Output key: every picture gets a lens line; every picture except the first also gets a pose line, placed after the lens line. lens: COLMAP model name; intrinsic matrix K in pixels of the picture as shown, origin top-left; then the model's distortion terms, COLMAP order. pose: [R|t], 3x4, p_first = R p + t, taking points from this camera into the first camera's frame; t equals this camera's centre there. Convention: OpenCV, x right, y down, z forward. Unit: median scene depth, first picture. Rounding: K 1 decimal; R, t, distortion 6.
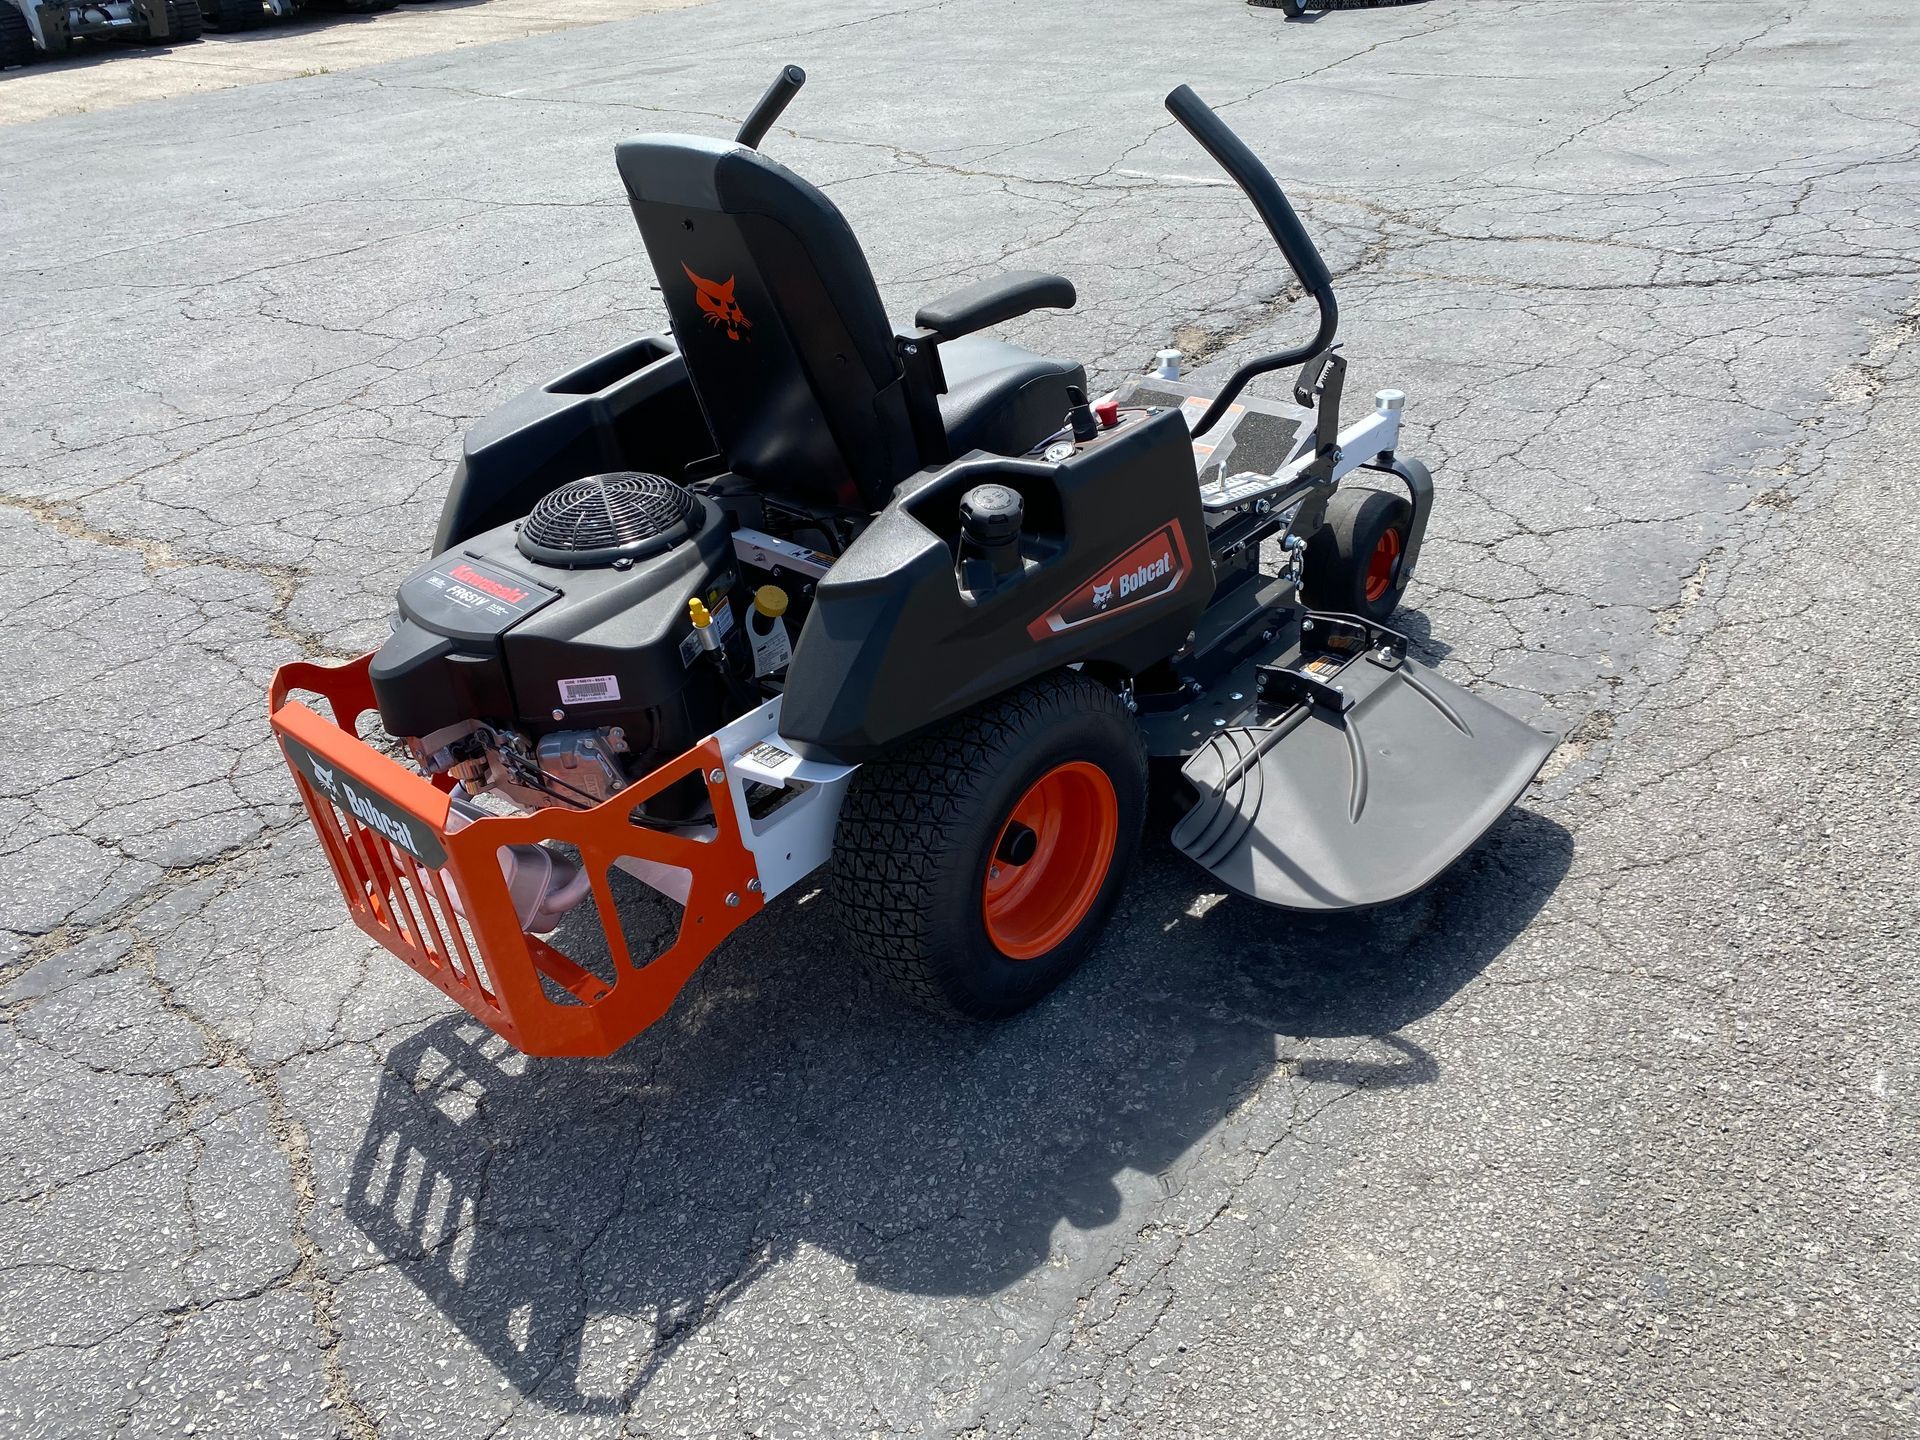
lens RADIAL K [[1471.0, 0, 976.1], [0, 1471.0, 720.2], [0, 0, 1]] dist [0.029656, -0.027727]
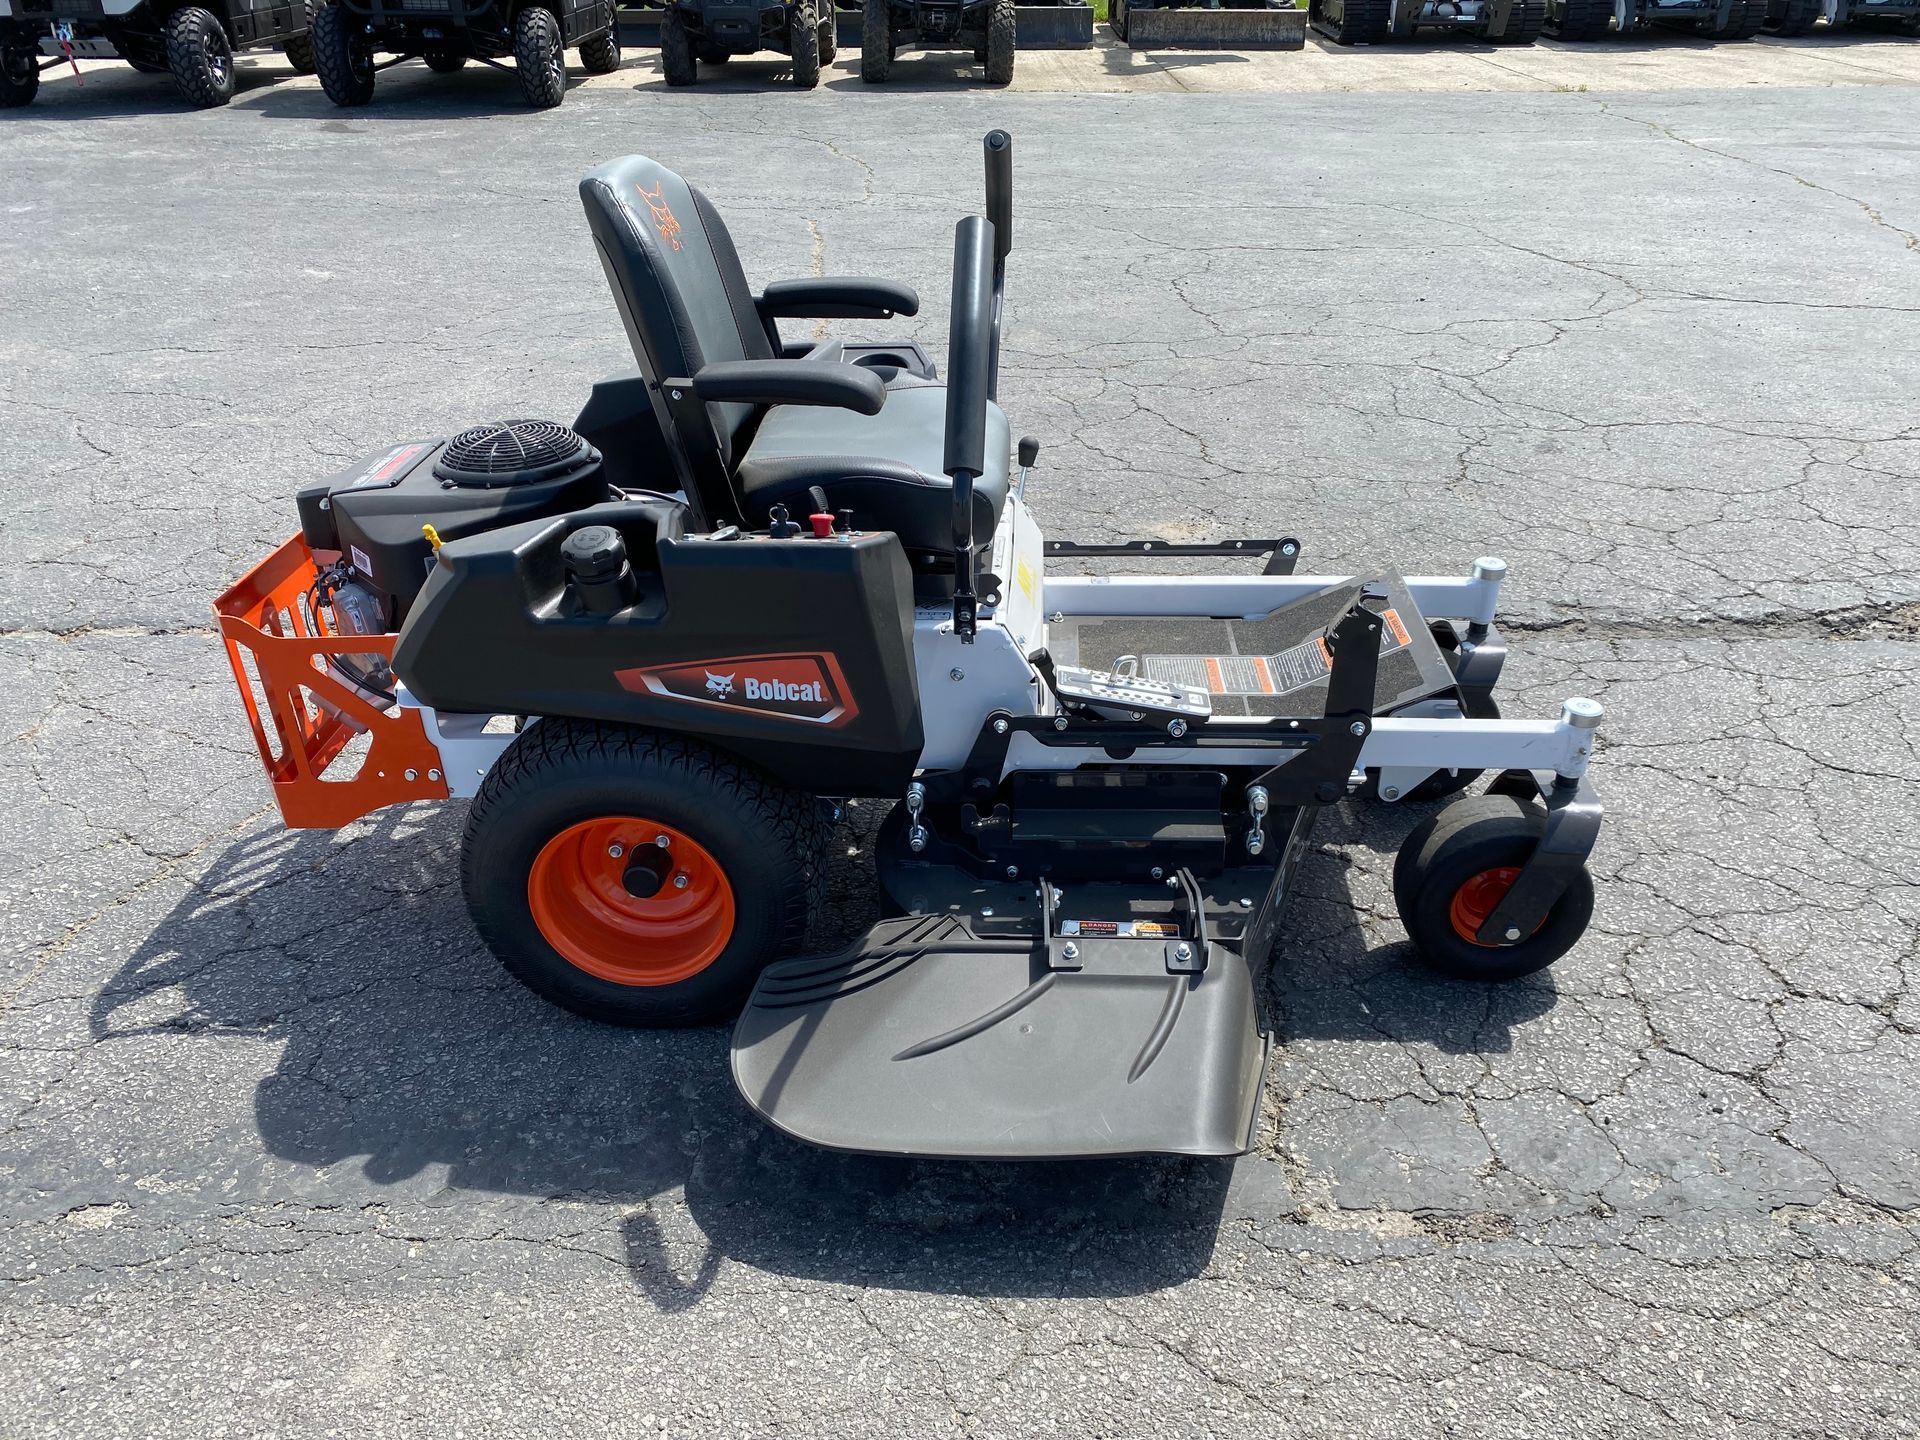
lens RADIAL K [[1471.0, 0, 980.4], [0, 1471.0, 716.2], [0, 0, 1]] dist [0.029656, -0.027727]
pose [[0.628615, 0.430927, -0.647414, 0.849685], [-0.435143, 0.884841, 0.166454, -0.309194], [0.644588, 0.177082, 0.743740, 0.382983]]
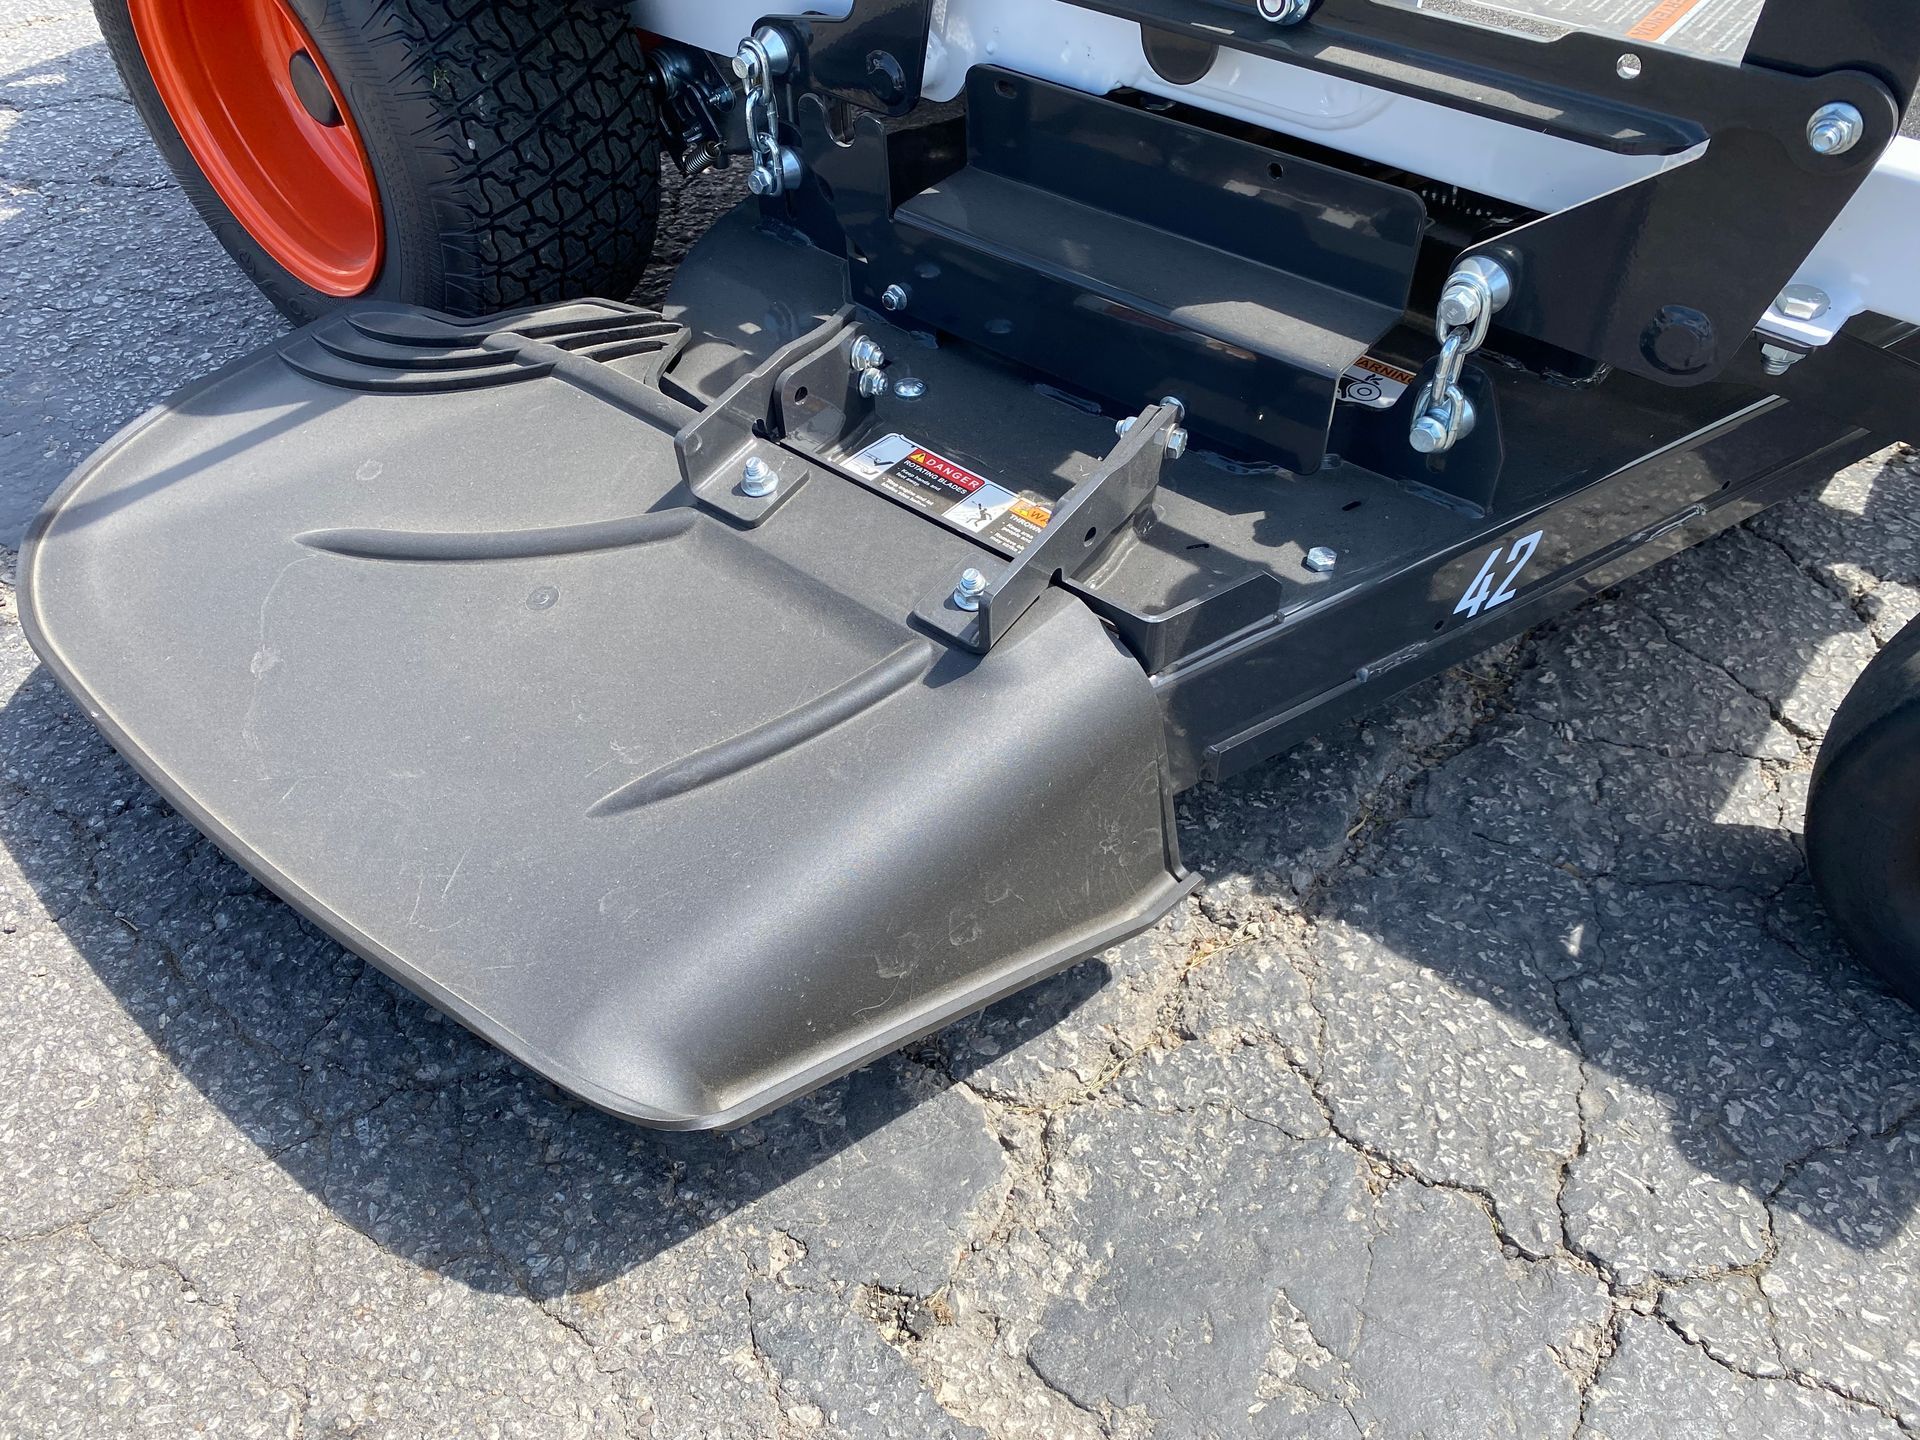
lens RADIAL K [[1471.0, 0, 946.2], [0, 1471.0, 721.3], [0, 0, 1]] dist [0.029656, -0.027727]
pose [[0.037848, 0.771996, -0.634500, 0.616562], [-0.504589, 0.562825, 0.654690, -0.281901], [0.862530, 0.295383, 0.410842, 1.108003]]
